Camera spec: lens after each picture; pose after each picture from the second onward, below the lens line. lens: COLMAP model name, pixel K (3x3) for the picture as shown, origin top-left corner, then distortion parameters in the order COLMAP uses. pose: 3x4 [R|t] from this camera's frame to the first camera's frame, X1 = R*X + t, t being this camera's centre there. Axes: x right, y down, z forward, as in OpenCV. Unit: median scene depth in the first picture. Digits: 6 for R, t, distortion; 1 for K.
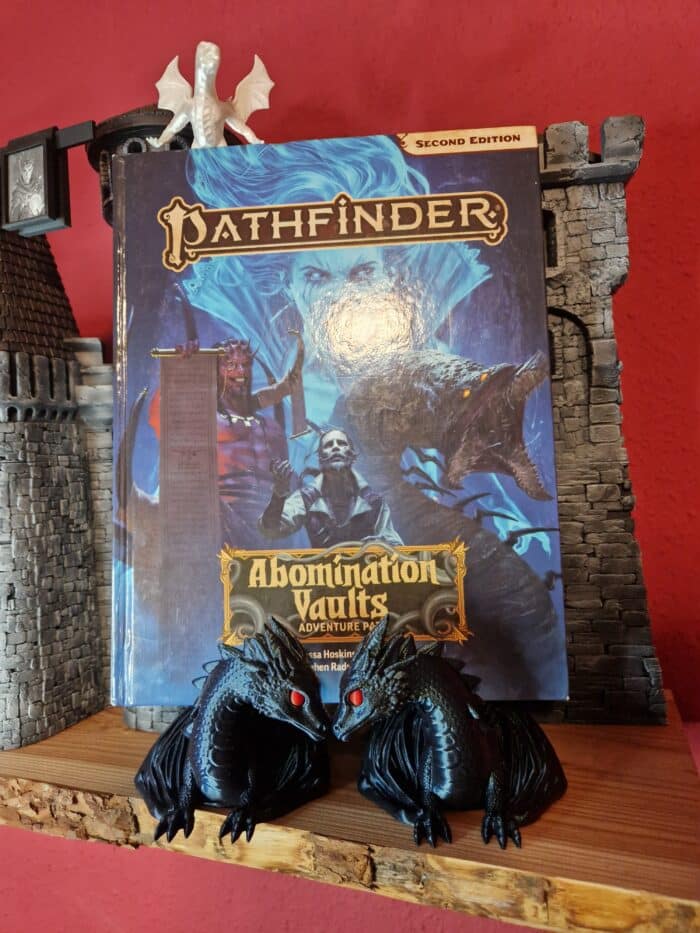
lens RADIAL K [[625.9, 0, 354.7], [0, 625.9, 467.8], [0, 0, 1]] dist [0.003058, -0.006755]
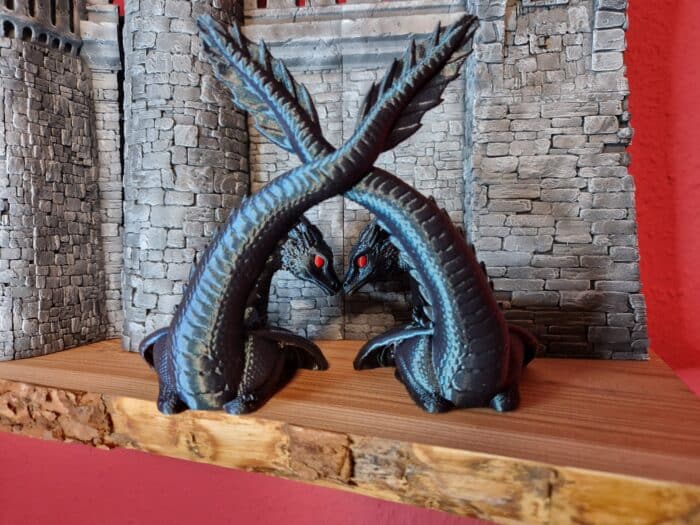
lens RADIAL K [[475.7, 0, 353.8], [0, 475.7, 255.6], [0, 0, 1]] dist [0.030902, -0.034564]
pose [[0.999292, 0.037615, 0.000497, 0.014862], [-0.037596, 0.998157, 0.047641, 0.225926], [0.001296, -0.047626, 0.998864, 0.235755]]
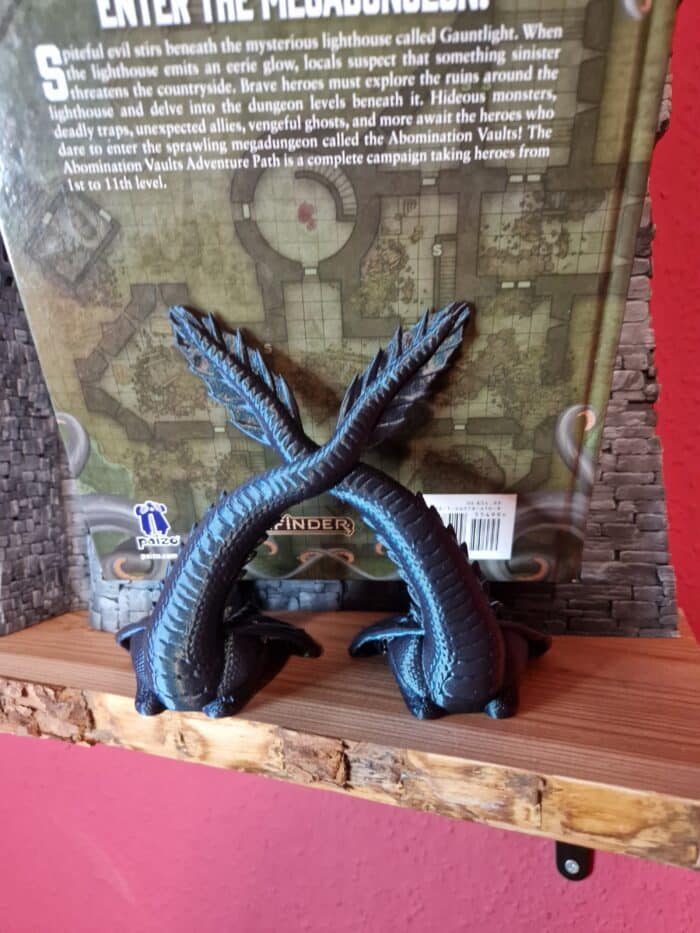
lens RADIAL K [[633.6, 0, 358.3], [0, 633.6, 470.2], [0, 0, 1]] dist [0.001253, -0.001622]
pose [[0.999575, 0.029141, 0.000935, 0.023323], [-0.029126, 0.996589, 0.077208, 0.109079], [0.001318, -0.077203, 0.997015, 0.095696]]
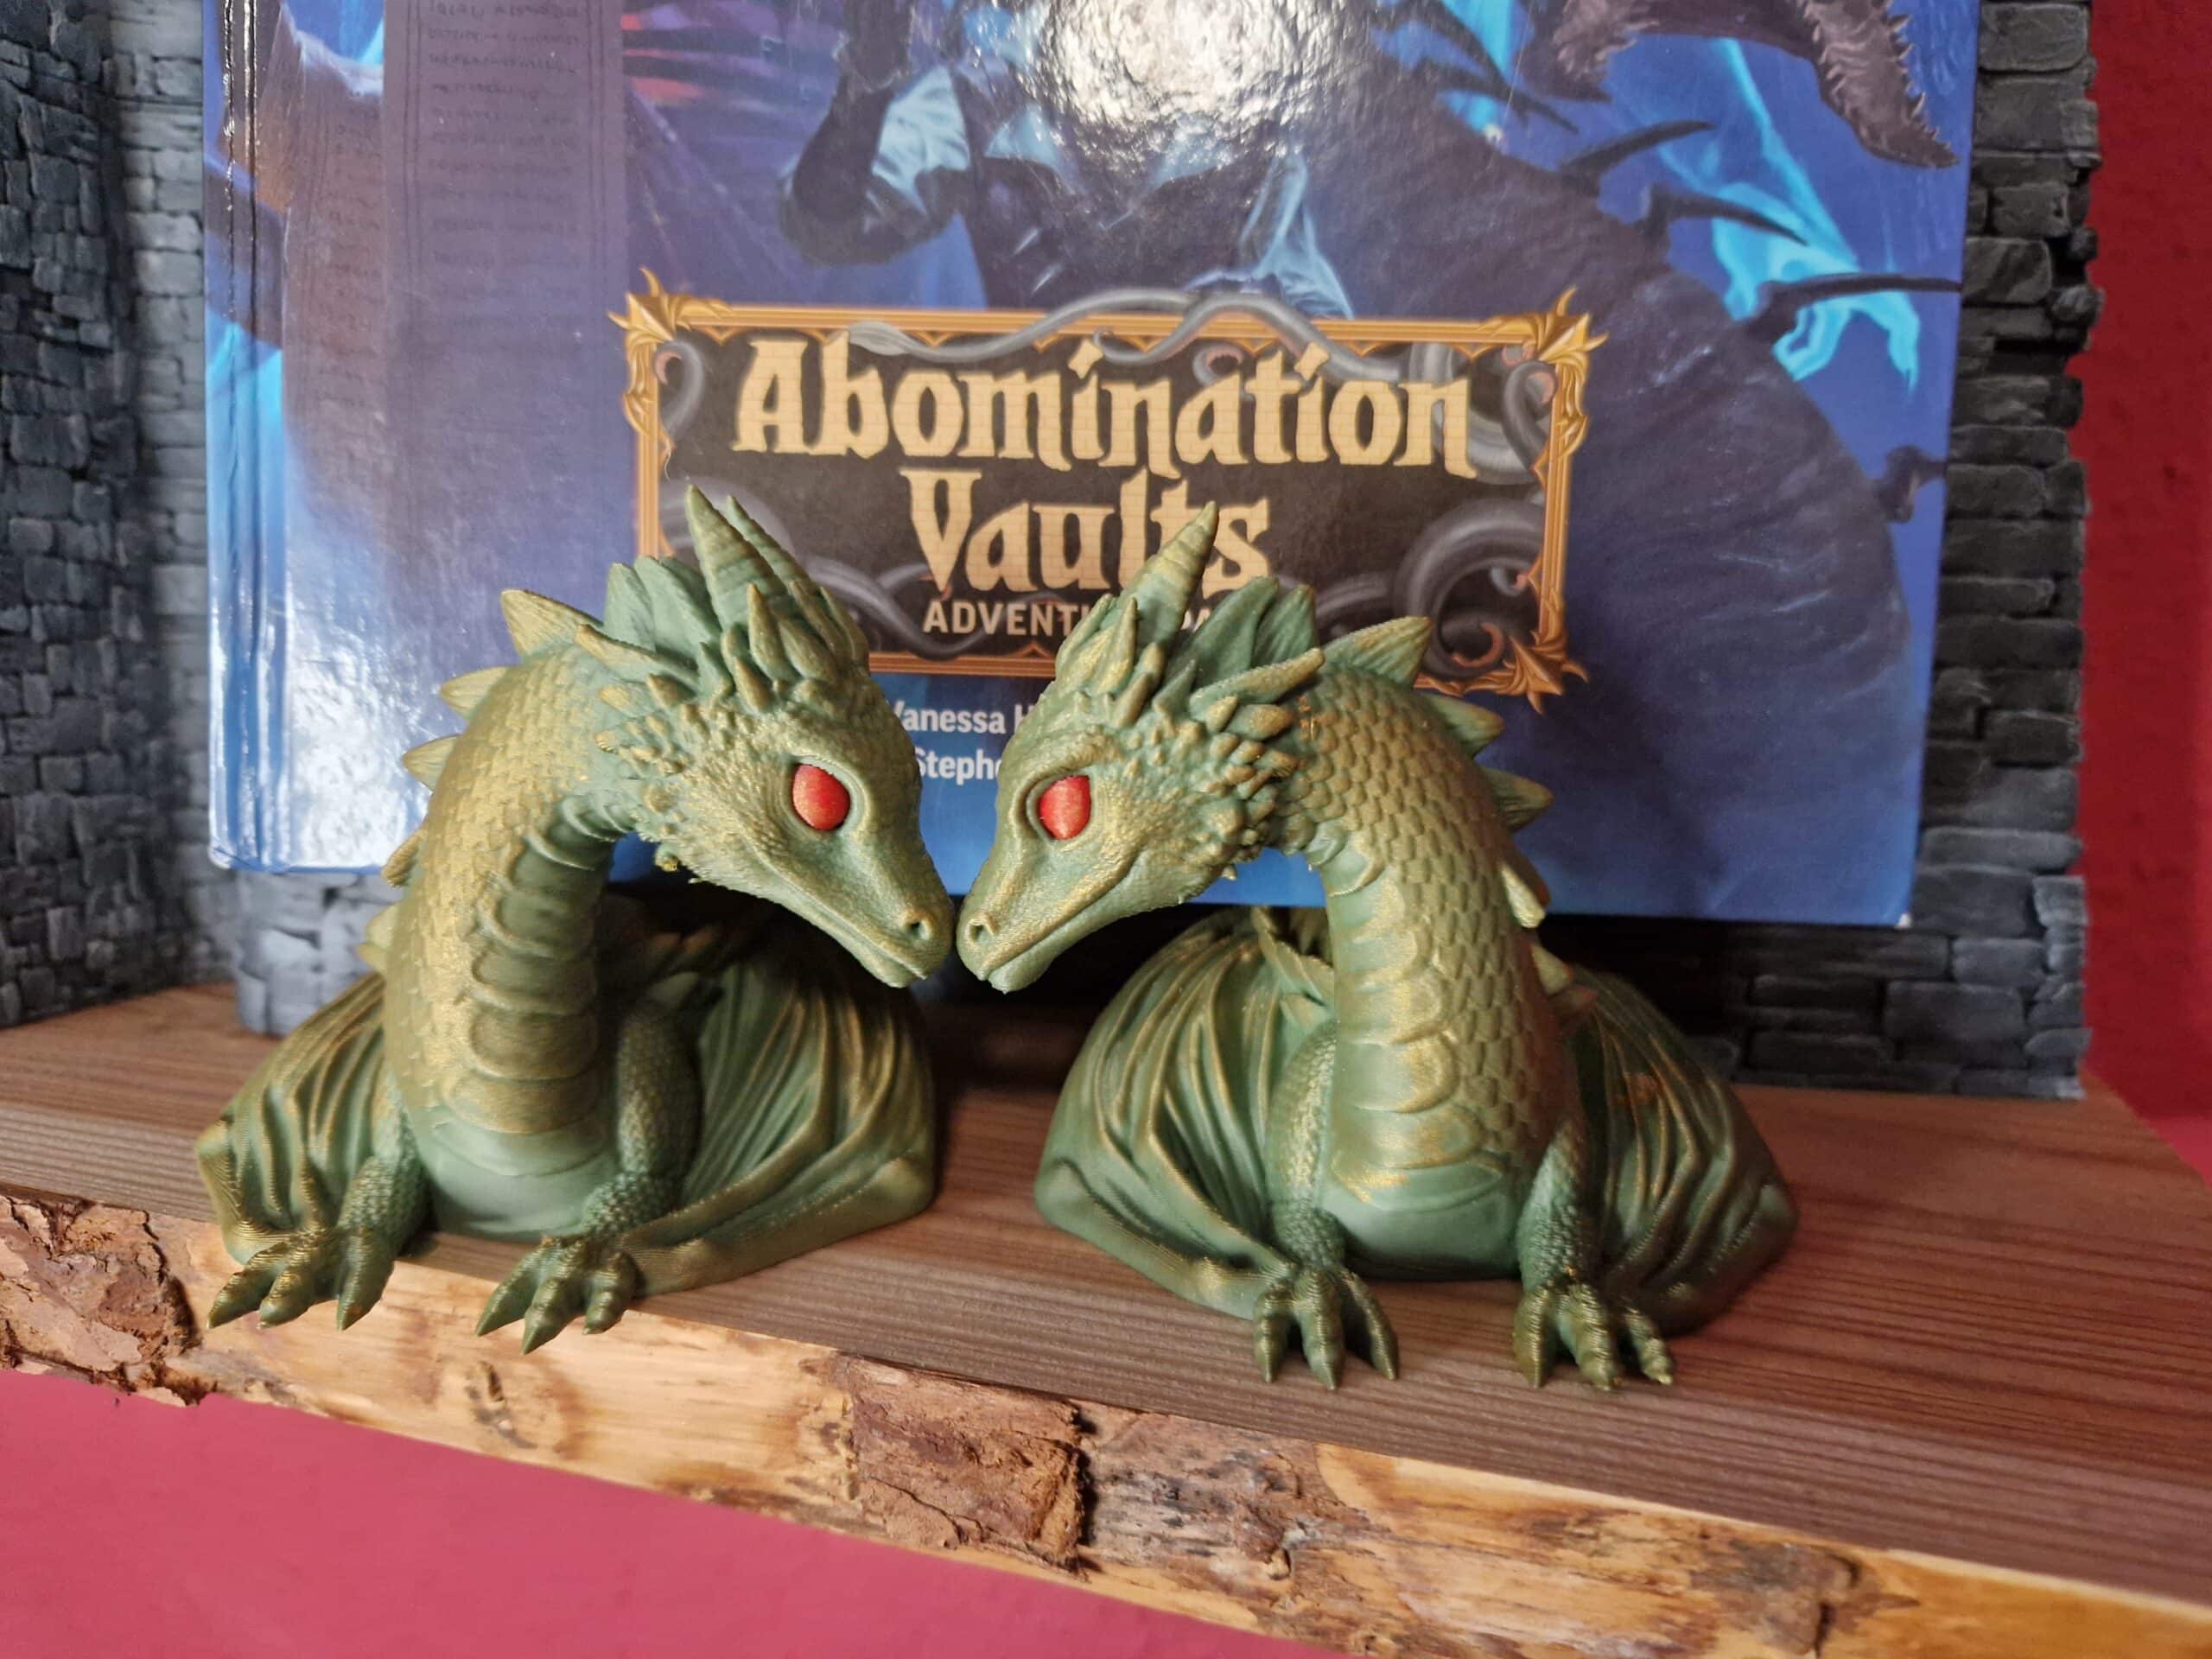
lens RADIAL K [[1536.1, 0, 1119.0], [0, 1536.1, 825.3], [0, 0, 1]] dist [0.008198, -0.023962]
pose [[0.996198, 0.063572, 0.059573, -0.007789], [-0.070993, 0.988692, 0.132090, 0.218656], [-0.050502, -0.135817, 0.989446, 0.319837]]
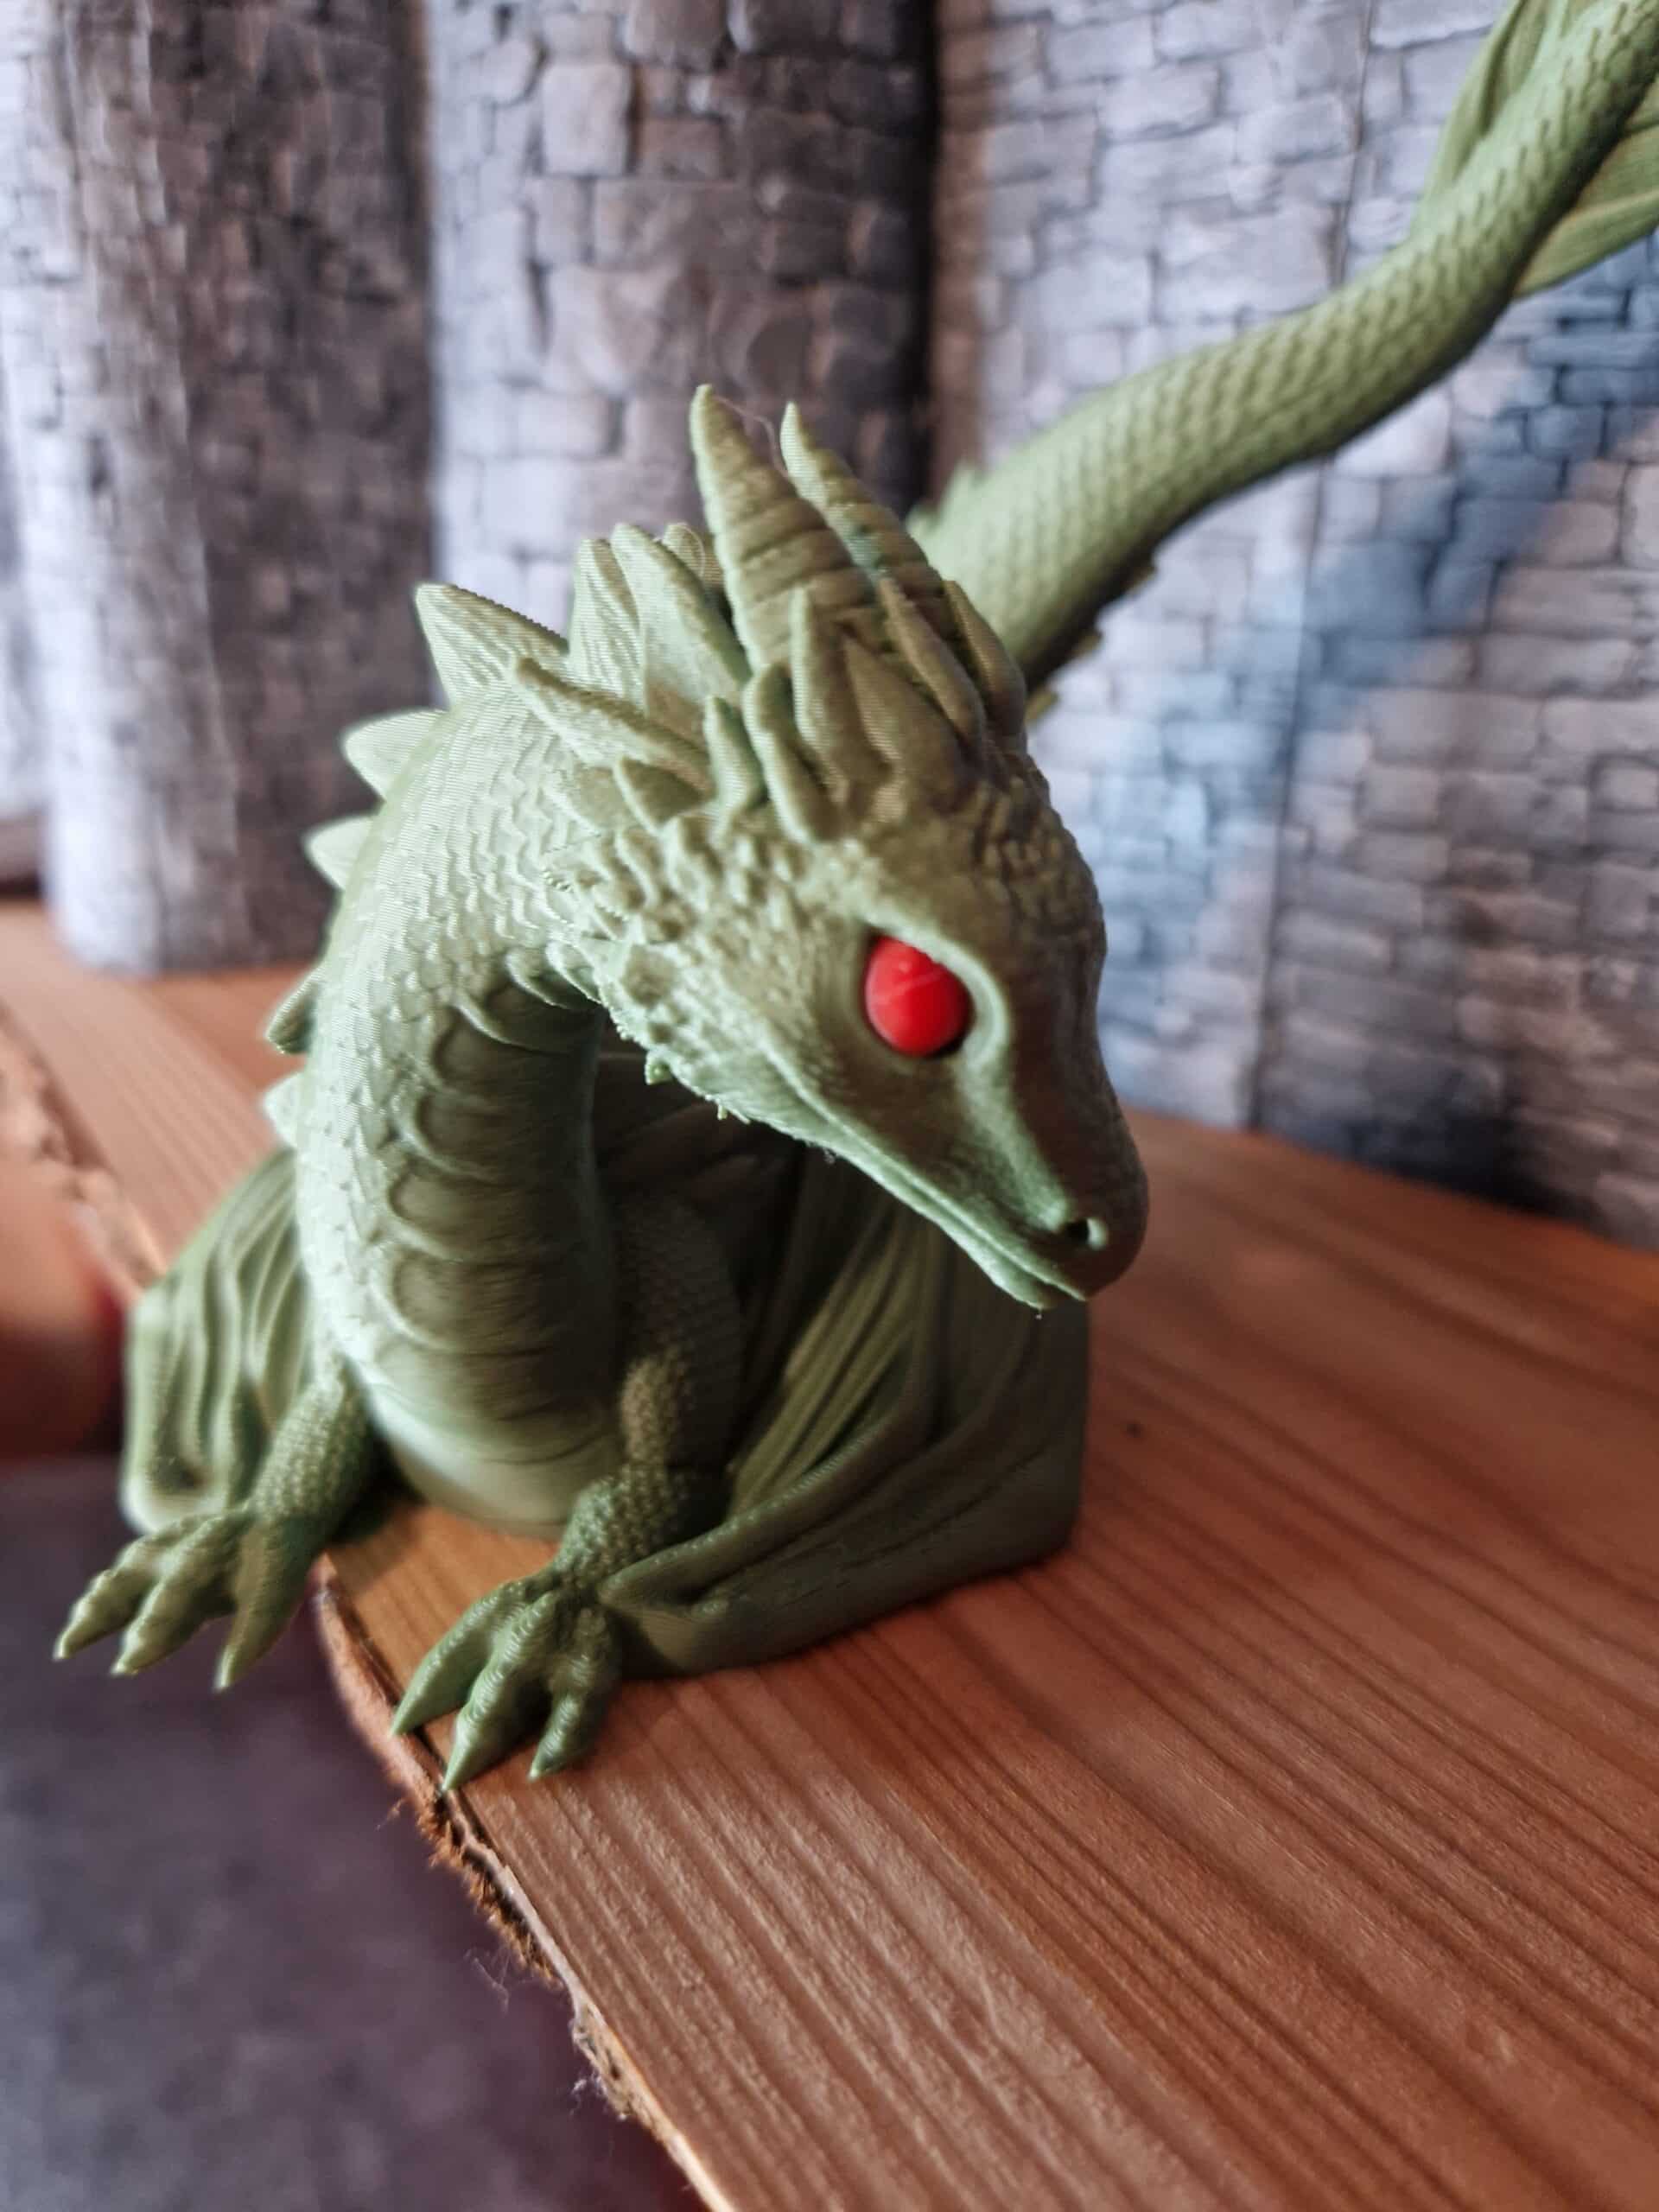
lens RADIAL K [[1569.7, 0, 838.7], [0, 1569.7, 1075.0], [0, 0, 1]] dist [0.000158, -0.004415]
pose [[0.971517, 0.135651, -0.194303, -0.031065], [-0.063715, 0.939284, 0.337175, 0.205507], [0.228244, -0.315191, 0.921173, 0.533224]]
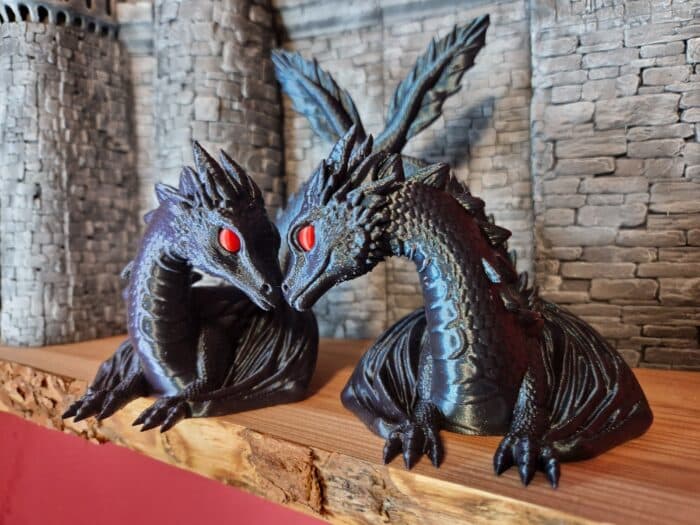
lens RADIAL K [[489.2, 0, 358.9], [0, 489.2, 258.0], [0, 0, 1]] dist [-0.010009, -0.006977]
pose [[0.975267, 0.032861, -0.218572, 0.131021], [-0.025607, 0.999026, 0.035937, 0.272333], [0.219540, -0.029451, 0.975159, 0.362847]]
